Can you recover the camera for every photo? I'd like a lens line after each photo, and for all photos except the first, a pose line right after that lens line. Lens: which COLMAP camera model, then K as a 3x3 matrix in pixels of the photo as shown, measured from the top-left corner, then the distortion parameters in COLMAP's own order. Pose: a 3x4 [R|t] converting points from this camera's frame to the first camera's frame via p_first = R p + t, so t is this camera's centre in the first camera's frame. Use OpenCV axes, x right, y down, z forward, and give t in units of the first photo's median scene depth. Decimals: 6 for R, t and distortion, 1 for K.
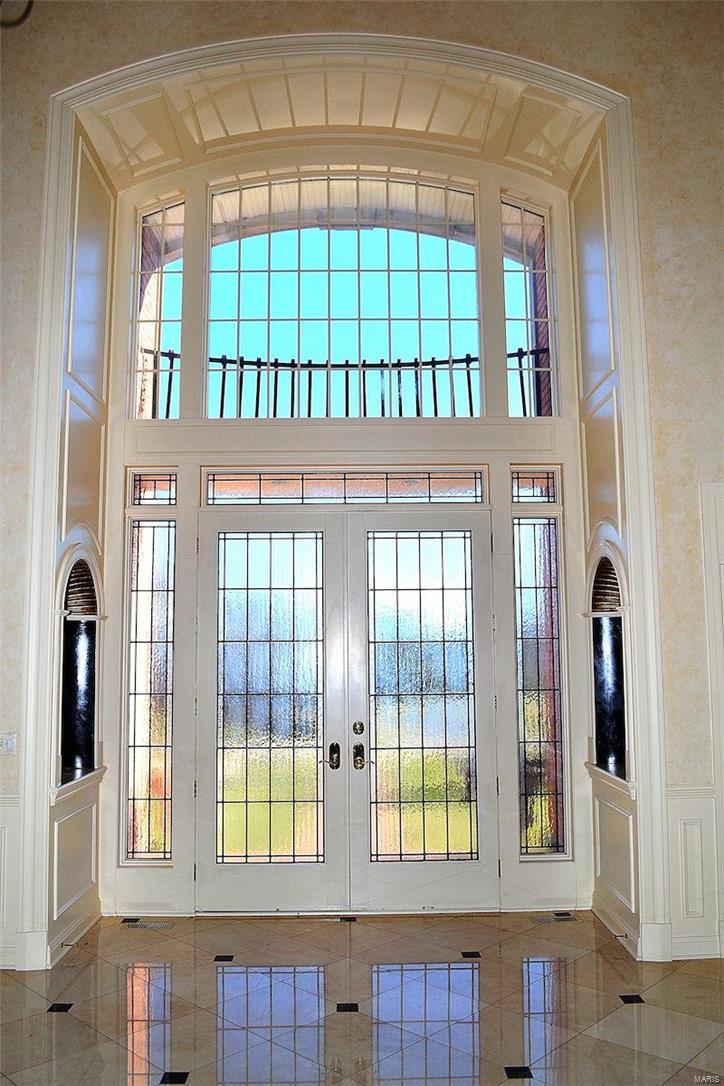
lens RADIAL K [[905.4, 0, 362.0], [0, 905.4, 543.0], [0, 0, 1]] dist [-0.078426, 0.001253]
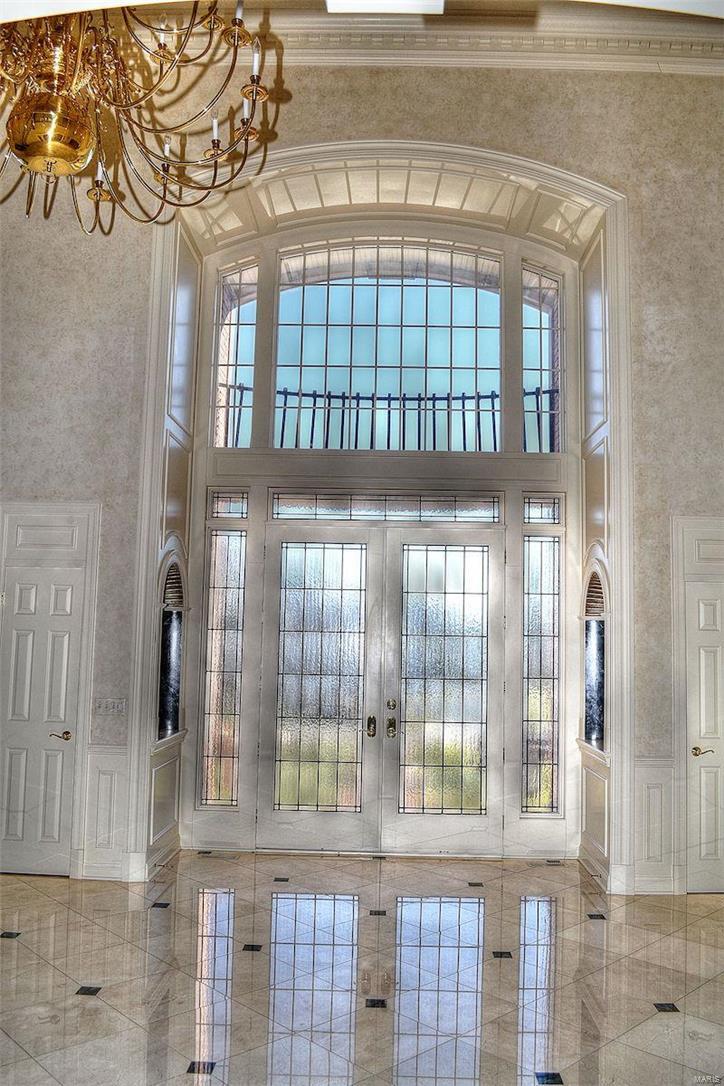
lens RADIAL K [[875.1, 0, 362.0], [0, 875.1, 543.0], [0, 0, 1]] dist [-0.078351, -0.001064]
pose [[0.998827, 0.026084, -0.040792, -0.001394], [-0.025720, 0.999625, 0.009438, -0.024677], [0.041023, -0.008378, 0.999123, -0.184634]]
